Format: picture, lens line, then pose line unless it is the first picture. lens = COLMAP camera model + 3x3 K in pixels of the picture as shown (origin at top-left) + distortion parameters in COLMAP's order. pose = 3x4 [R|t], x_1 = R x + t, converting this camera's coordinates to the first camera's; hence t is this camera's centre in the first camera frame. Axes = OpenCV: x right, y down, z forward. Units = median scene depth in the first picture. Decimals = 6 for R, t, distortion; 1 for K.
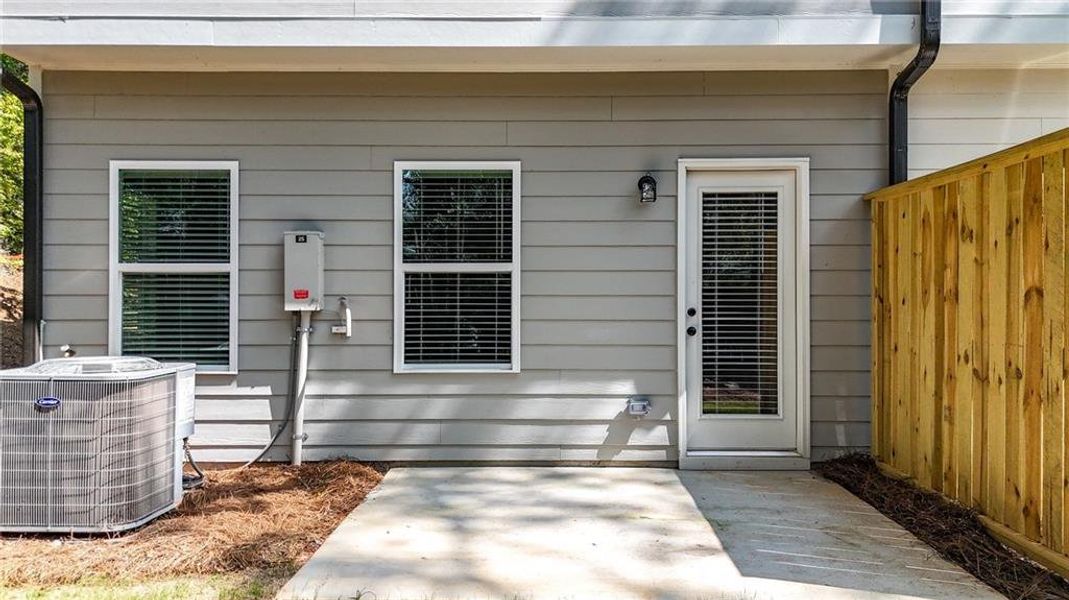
lens RADIAL K [[813.8, 0, 534.5], [0, 813.8, 300.0], [0, 0, 1]] dist [0.104105, -0.112987]
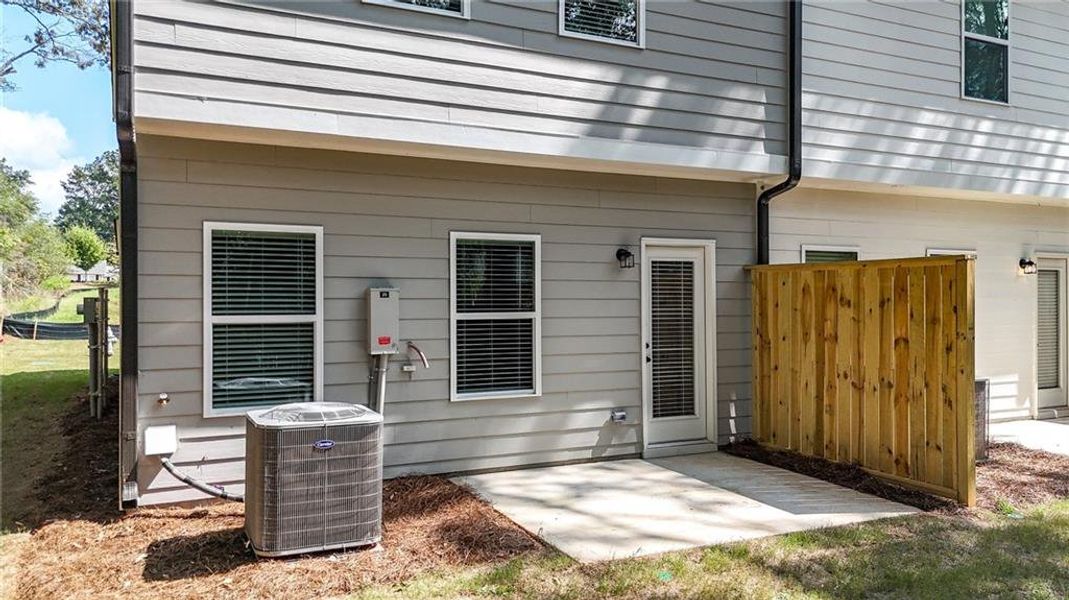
lens RADIAL K [[813.8, 0, 534.5], [0, 813.8, 300.0], [0, 0, 1]] dist [0.104105, -0.112987]
pose [[0.892039, -0.001212, 0.451957, -0.621059], [0.000395, 0.999998, 0.001902, -0.067604], [-0.451959, -0.001518, 0.892037, -0.165075]]
